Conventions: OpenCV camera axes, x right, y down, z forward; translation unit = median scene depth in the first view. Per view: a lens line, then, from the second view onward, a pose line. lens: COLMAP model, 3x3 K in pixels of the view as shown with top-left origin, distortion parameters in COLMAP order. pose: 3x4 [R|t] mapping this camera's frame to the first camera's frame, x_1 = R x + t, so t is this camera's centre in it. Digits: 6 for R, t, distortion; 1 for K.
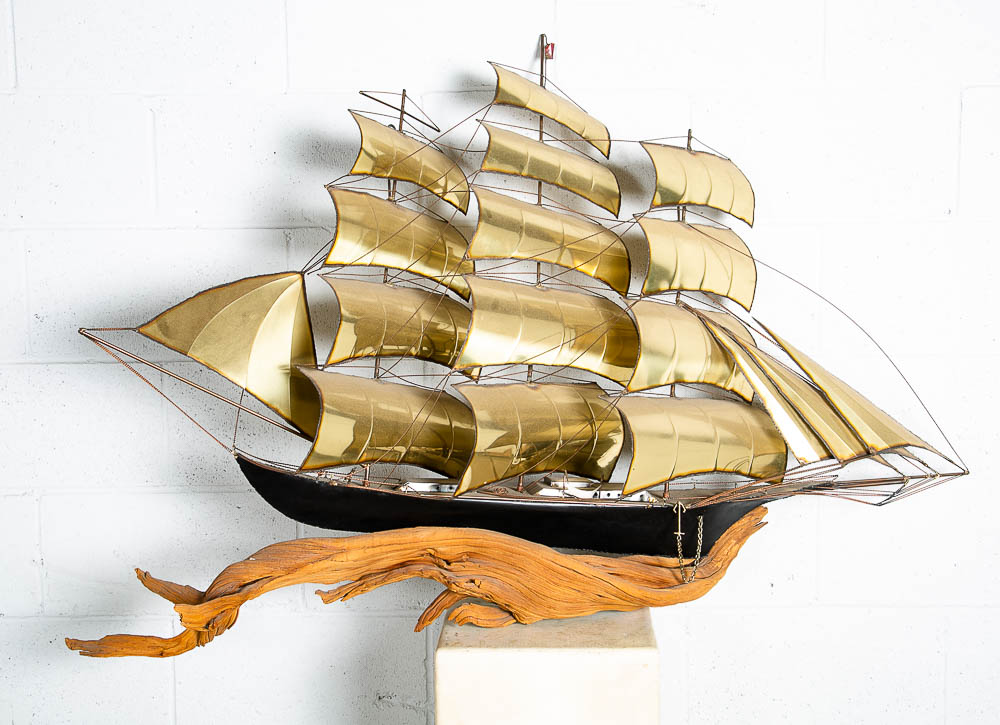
lens RADIAL K [[1351.3, 0, 524.2], [0, 1351.3, 328.8], [0, 0, 1]] dist [0.075045, 0.000000]
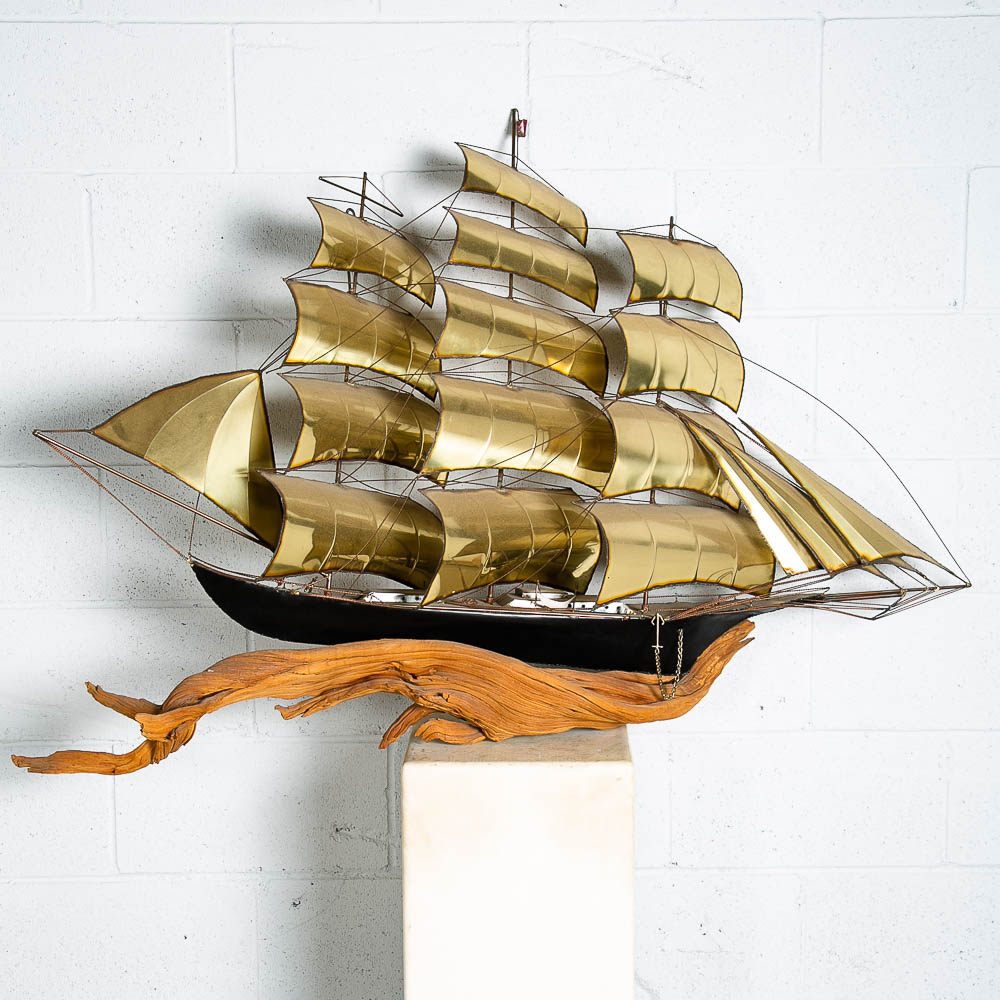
lens RADIAL K [[1910.2, 0, 503.0], [0, 1910.2, 495.6], [0, 0, 1]] dist [0.094345, 0.000000]
pose [[0.999976, 0.000853, 0.006895, -0.003083], [-0.001110, 0.999299, 0.037419, -0.004744], [-0.006859, -0.037425, 0.999276, -0.332685]]
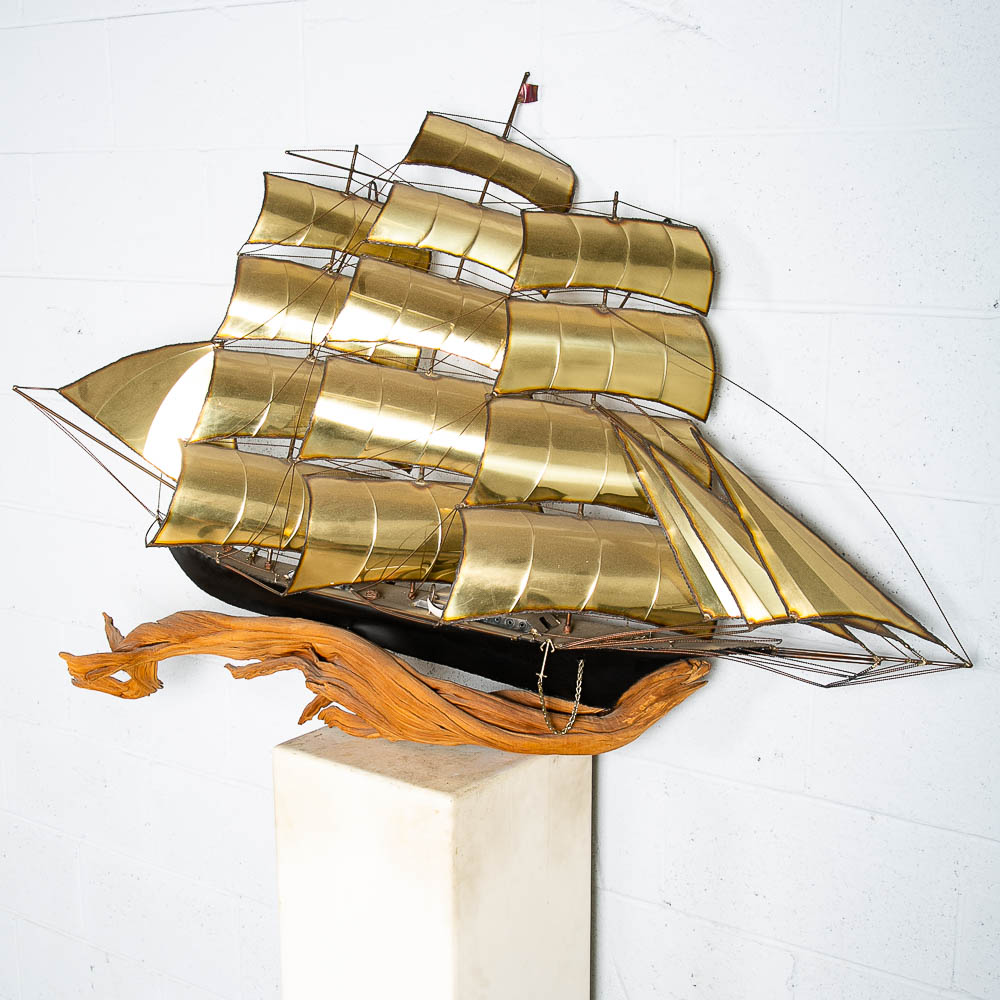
lens RADIAL K [[1514.5, 0, 500.7], [0, 1514.5, 501.9], [0, 0, 1]] dist [0.014863, 0.000000]
pose [[0.819651, 0.119308, -0.560302, 0.611724], [-0.058283, 0.990365, 0.125623, -0.075153], [0.569891, -0.070311, 0.818707, 0.209651]]
